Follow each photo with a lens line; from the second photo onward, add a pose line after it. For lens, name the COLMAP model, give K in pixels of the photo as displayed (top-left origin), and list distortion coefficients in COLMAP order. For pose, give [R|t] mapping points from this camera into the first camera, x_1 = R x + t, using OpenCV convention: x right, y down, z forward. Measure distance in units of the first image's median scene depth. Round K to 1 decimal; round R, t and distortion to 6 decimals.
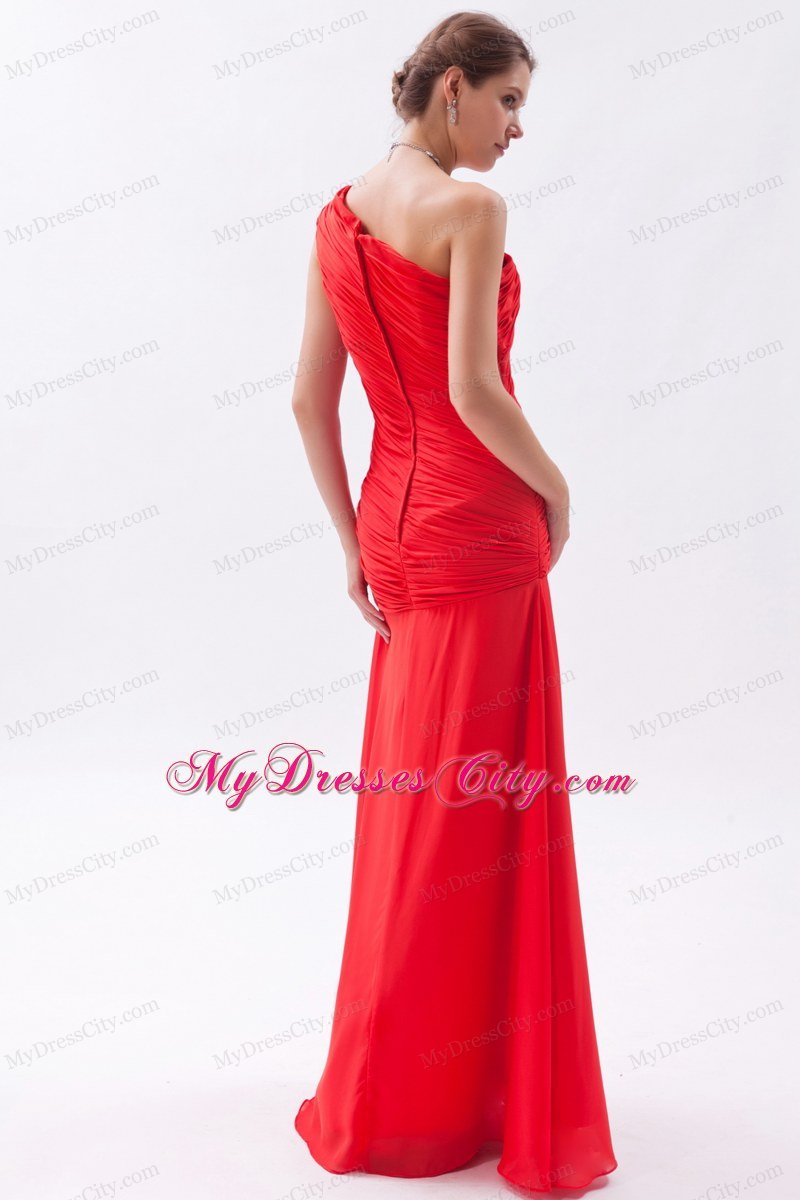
lens RADIAL K [[2053.1, 0, 400.2], [0, 2053.1, 600.7], [0, 0, 1]] dist [0.011765, 0.000000]
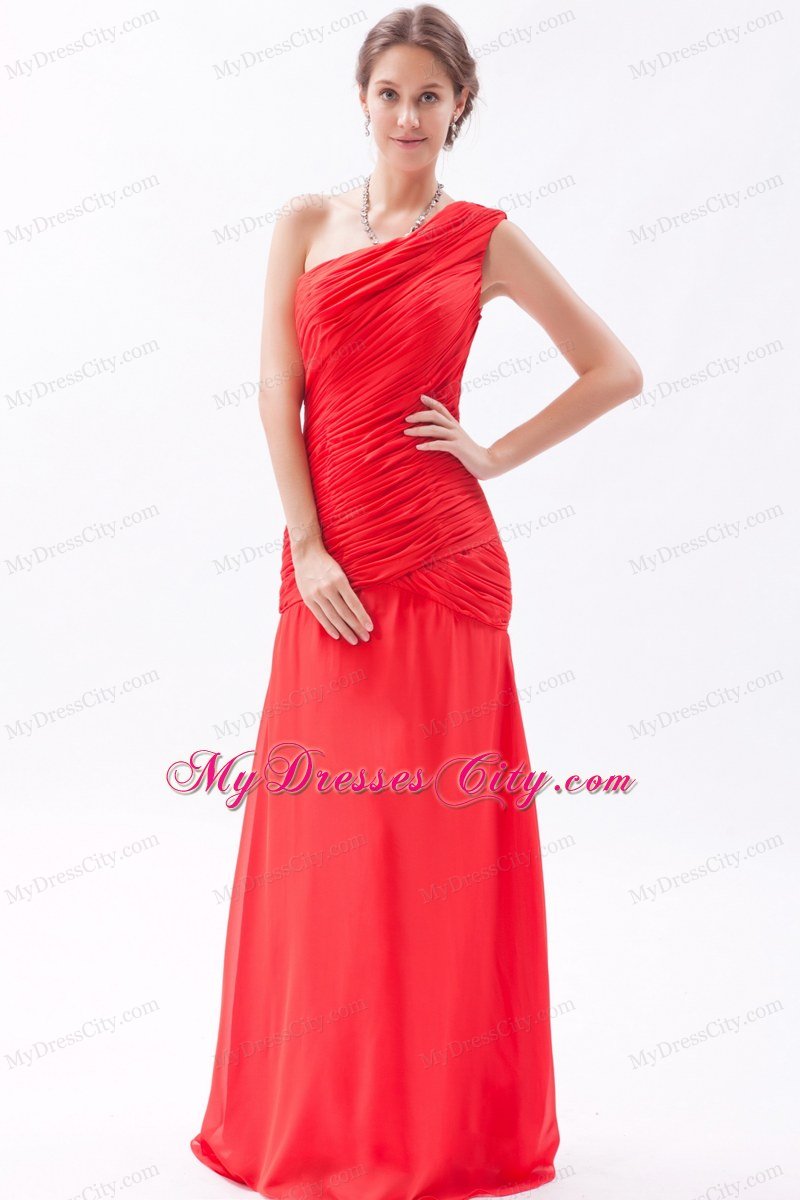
lens RADIAL K [[2053.1, 0, 391.3], [0, 2053.1, 600.5], [0, 0, 1]] dist [0.013055, 0.000000]
pose [[0.999990, -0.000021, 0.004454, -0.312253], [0.000021, 1.000000, -0.000059, -0.000032], [-0.004454, 0.000060, 0.999990, 0.000640]]
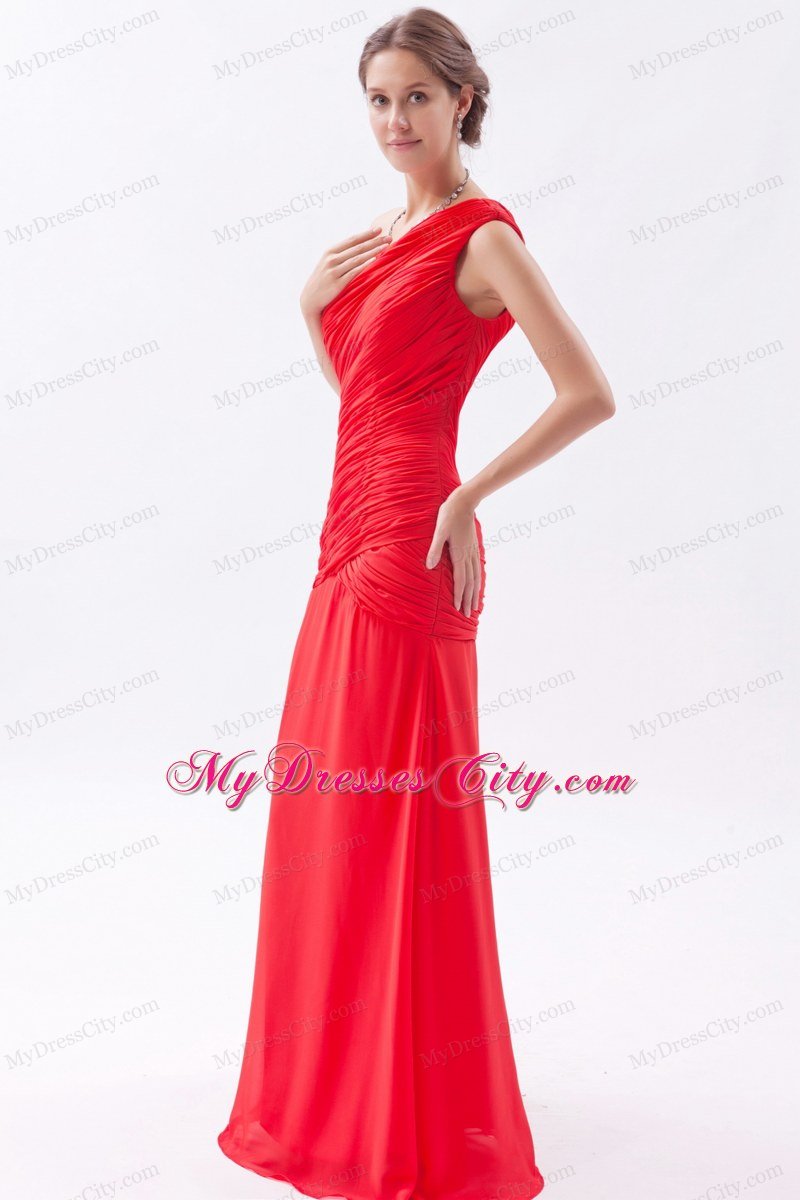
lens RADIAL K [[2053.1, 0, 400.2], [0, 2053.1, 600.5], [0, 0, 1]] dist [0.011610, 0.000000]
pose [[0.999994, -0.000288, 0.003313, -0.205615], [0.000289, 1.000000, -0.000136, 0.000028], [-0.003313, 0.000137, 0.999995, 0.000366]]
